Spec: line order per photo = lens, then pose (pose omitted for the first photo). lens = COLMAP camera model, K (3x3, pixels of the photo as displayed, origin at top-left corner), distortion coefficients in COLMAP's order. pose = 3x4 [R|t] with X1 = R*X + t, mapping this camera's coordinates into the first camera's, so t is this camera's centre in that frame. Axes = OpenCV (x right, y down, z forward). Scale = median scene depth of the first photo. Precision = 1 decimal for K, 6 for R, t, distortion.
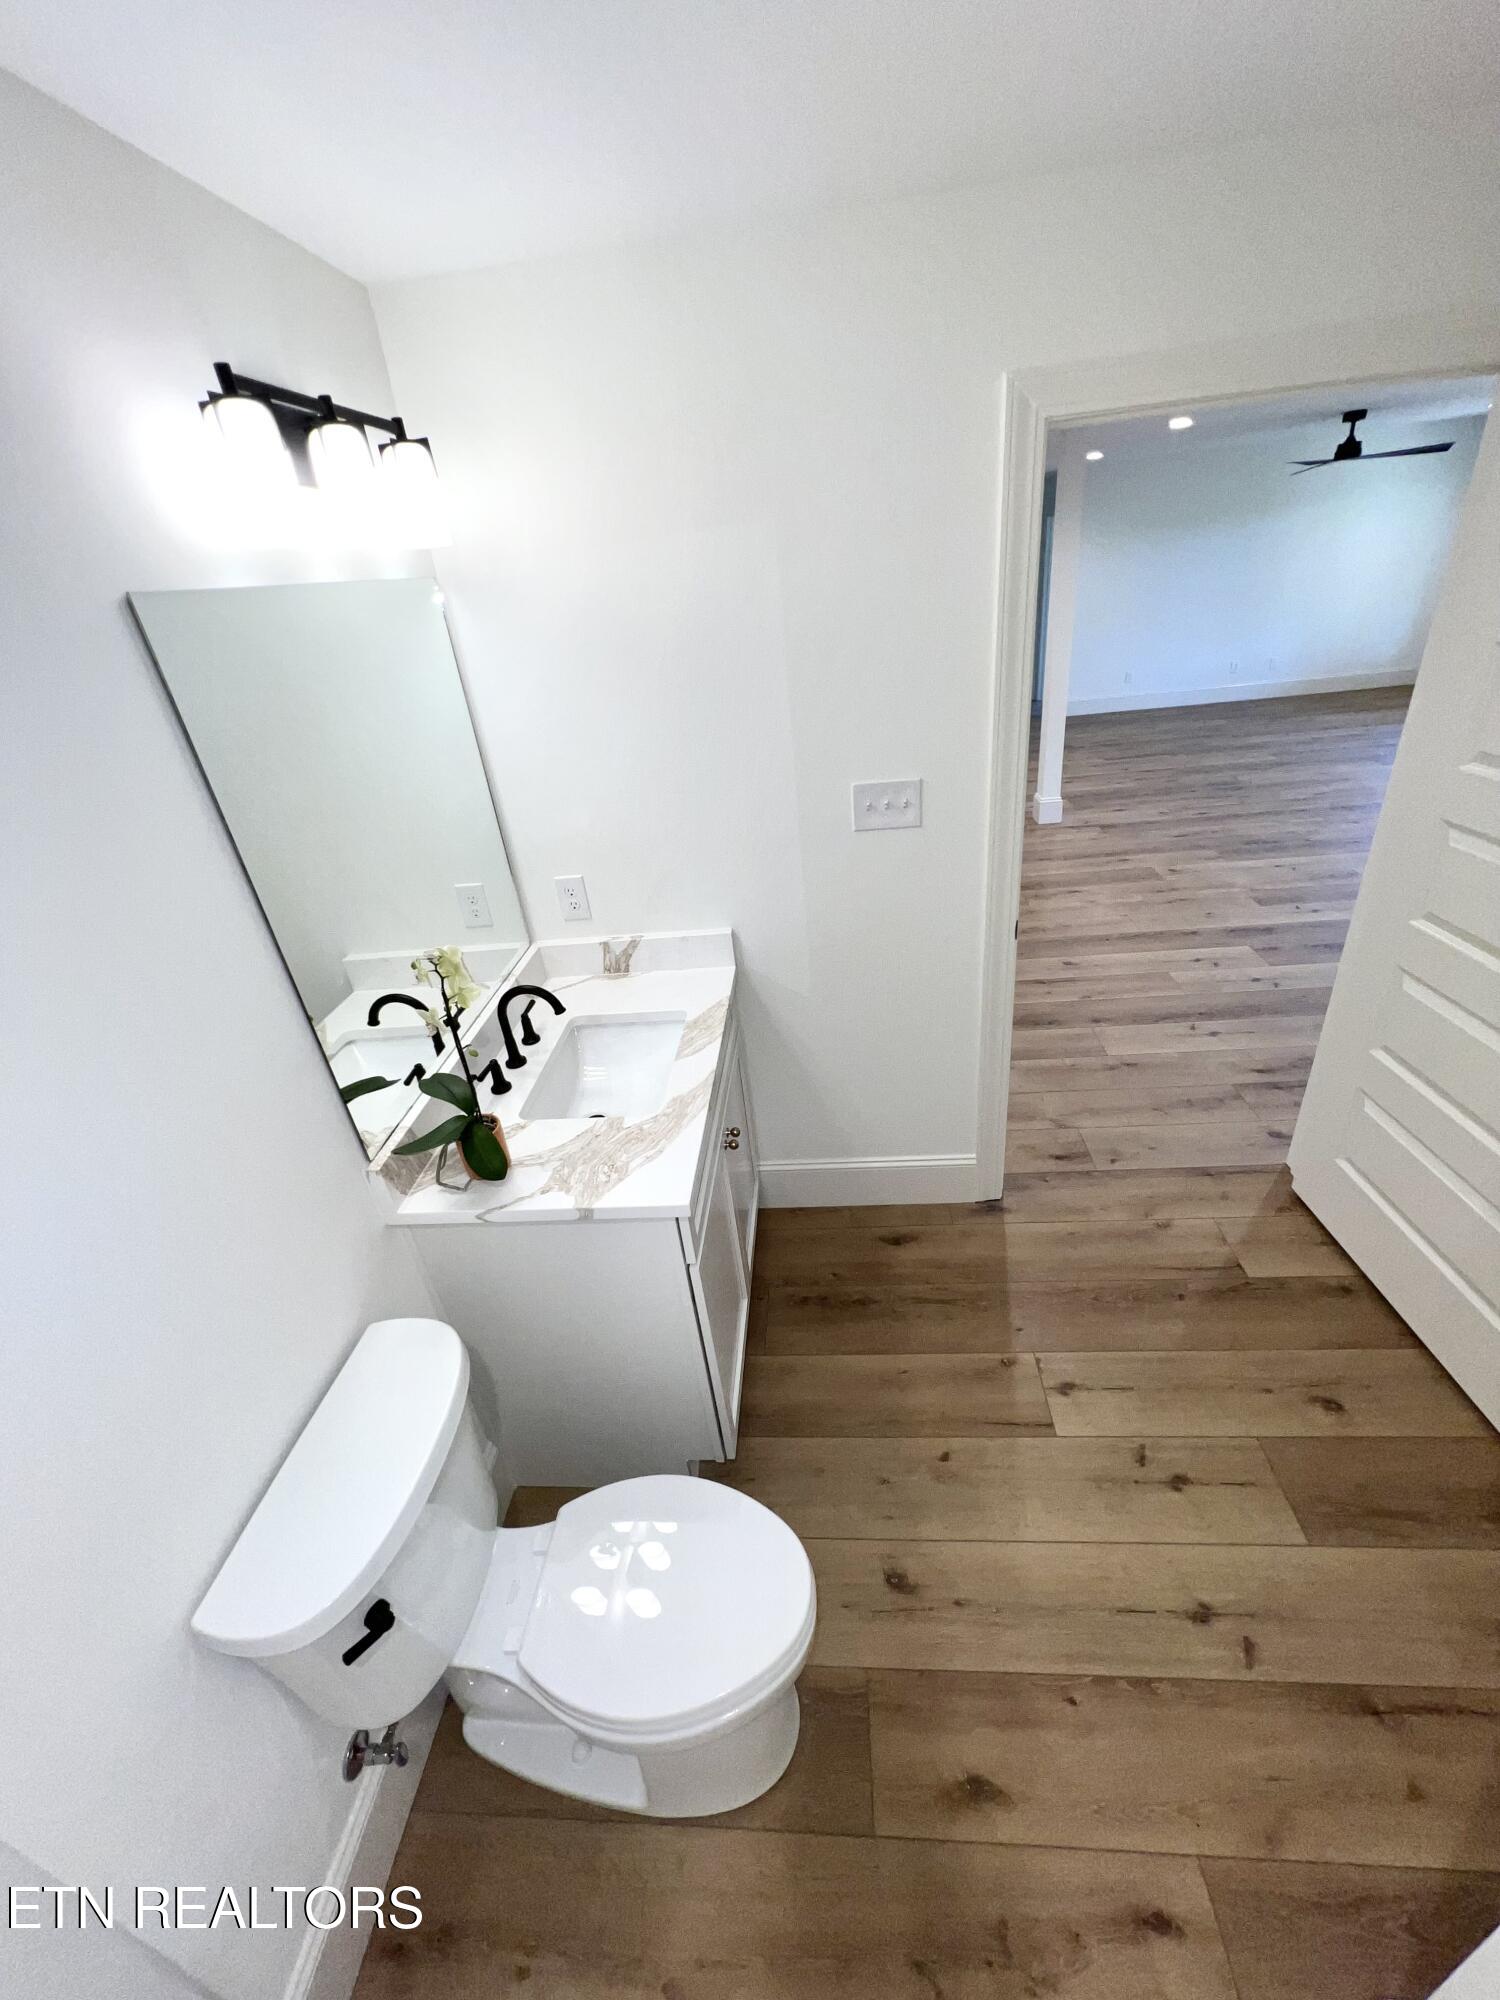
lens RADIAL K [[805.2, 0, 756.2], [0, 805.2, 993.4], [0, 0, 1]] dist [-0.000587, 0.000516]
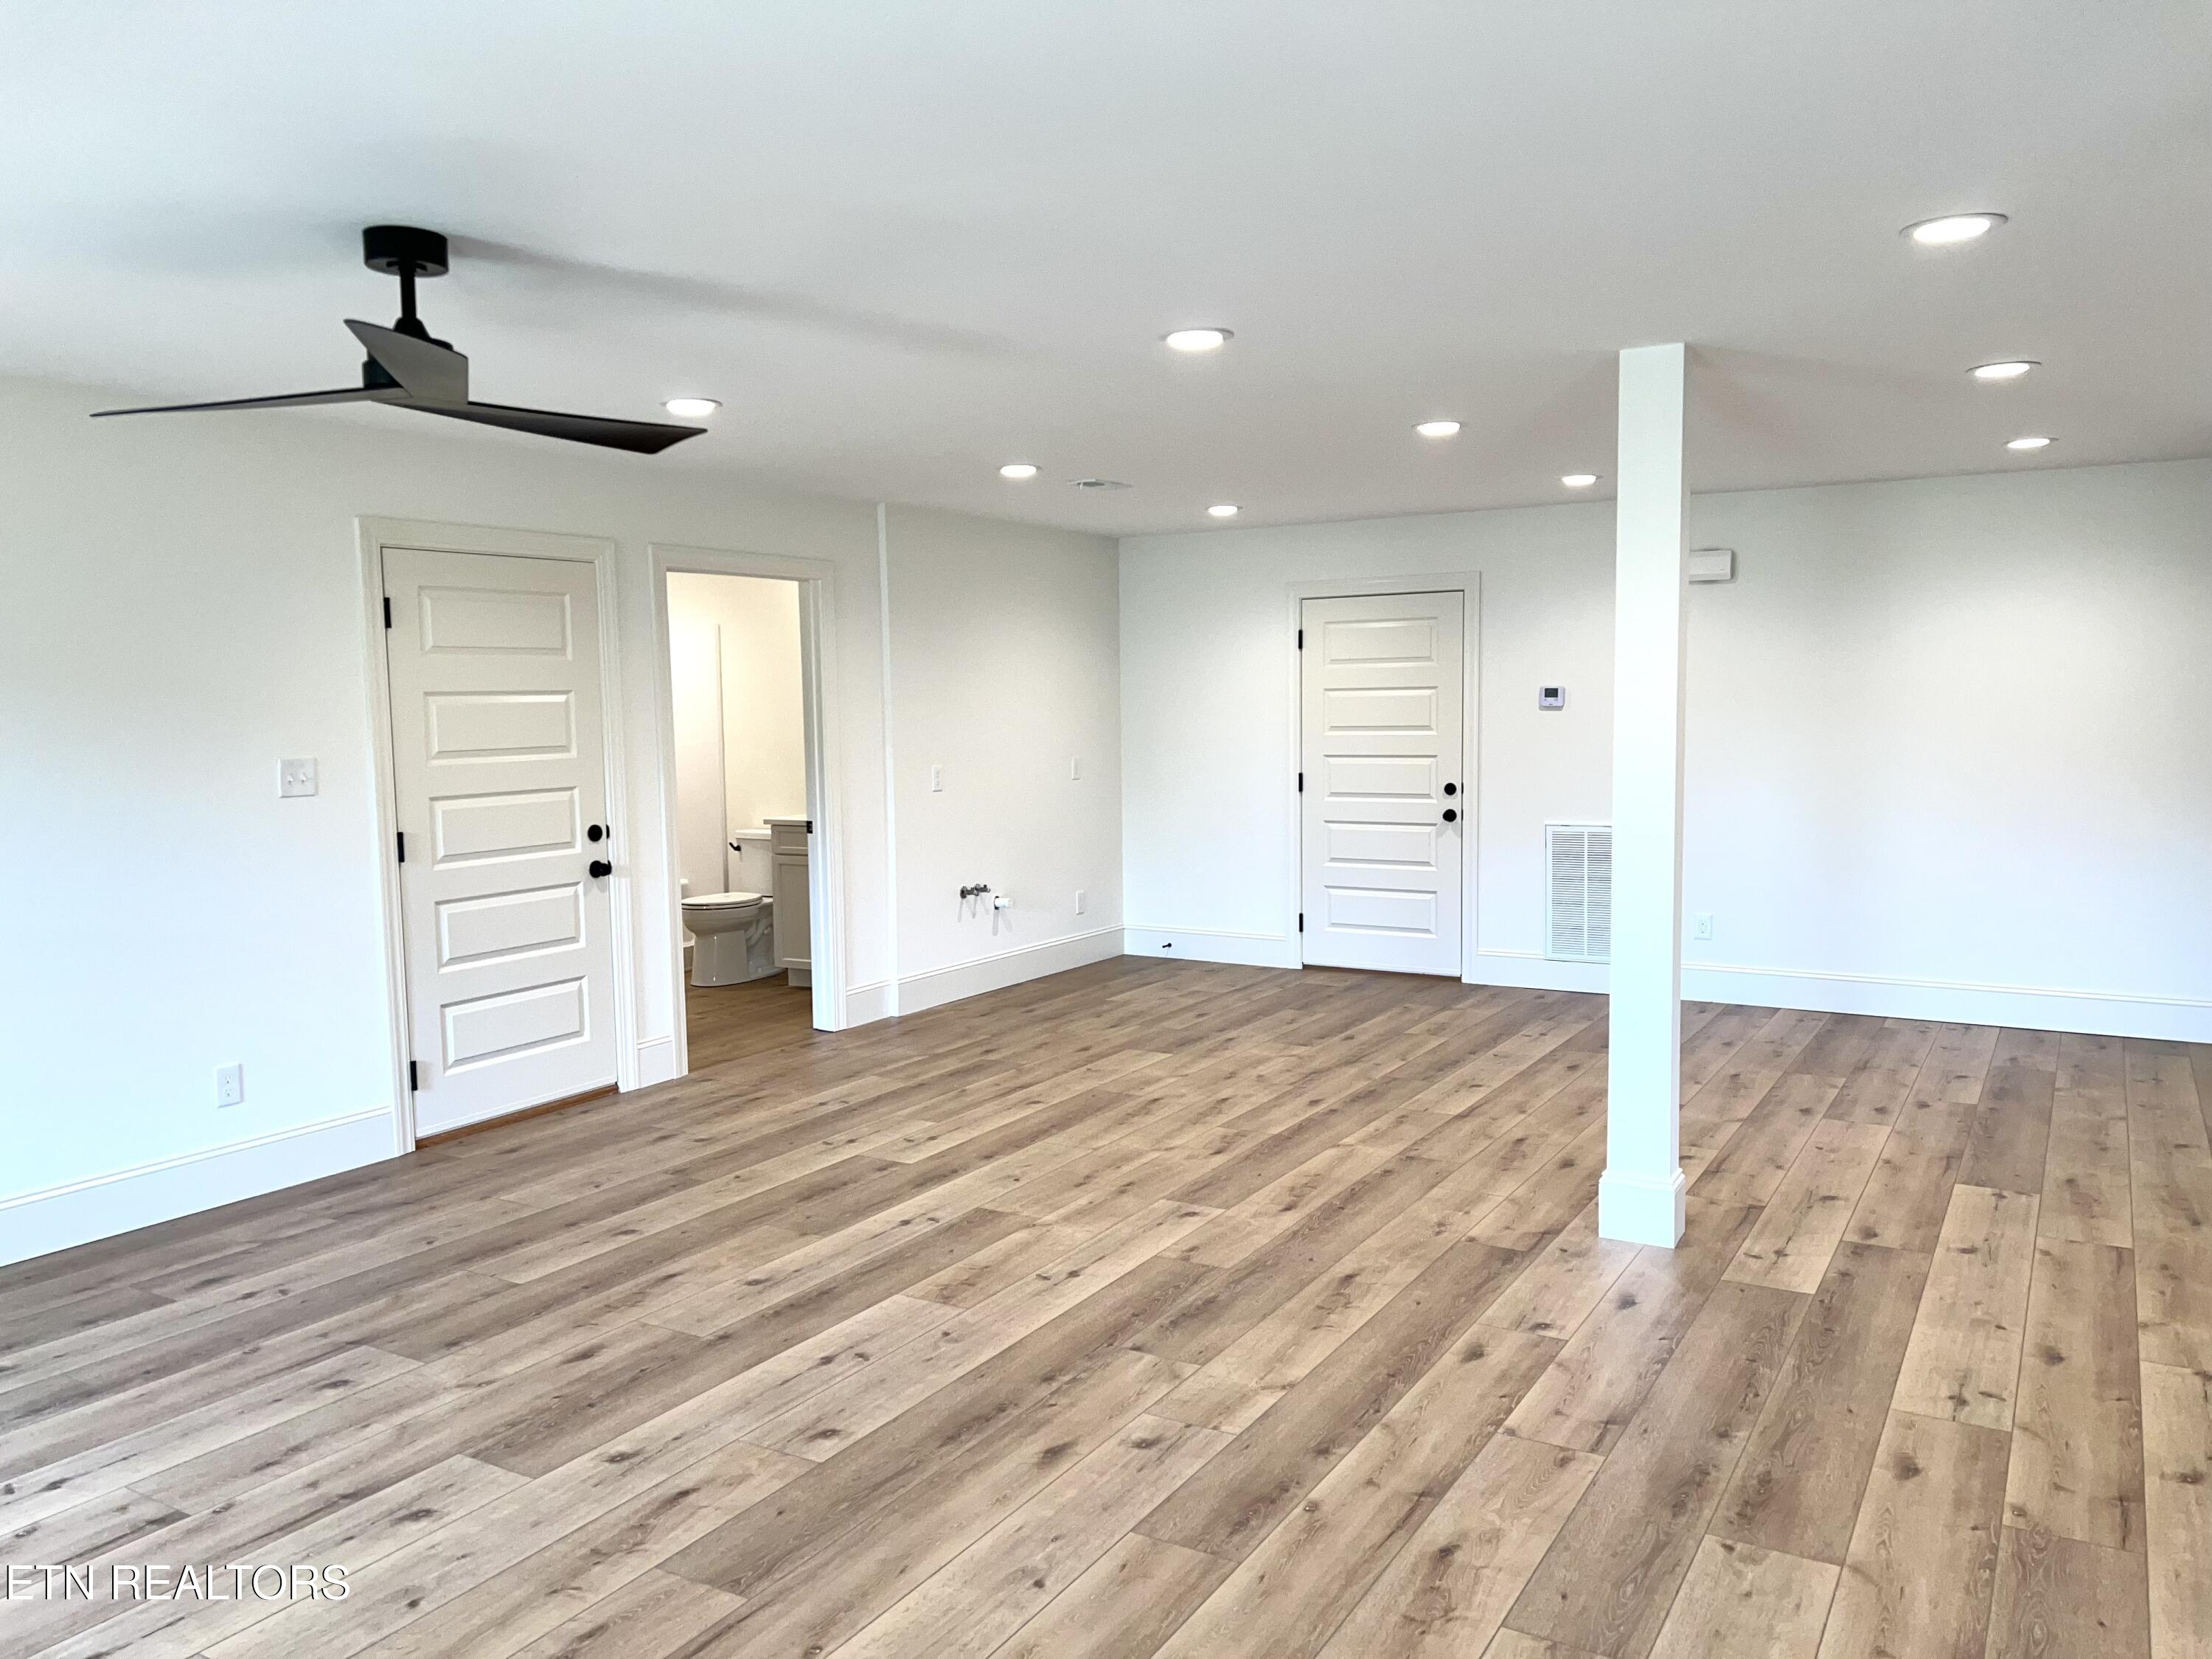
lens RADIAL K [[1643.0, 0, 1109.4], [0, 1643.0, 828.2], [0, 0, 1]] dist [0.045977, -0.054535]
pose [[-0.449964, 0.174870, -0.875758, 1.441526], [-0.372440, 0.854546, 0.361994, -0.729974], [0.811678, 0.489052, -0.319387, 1.227765]]
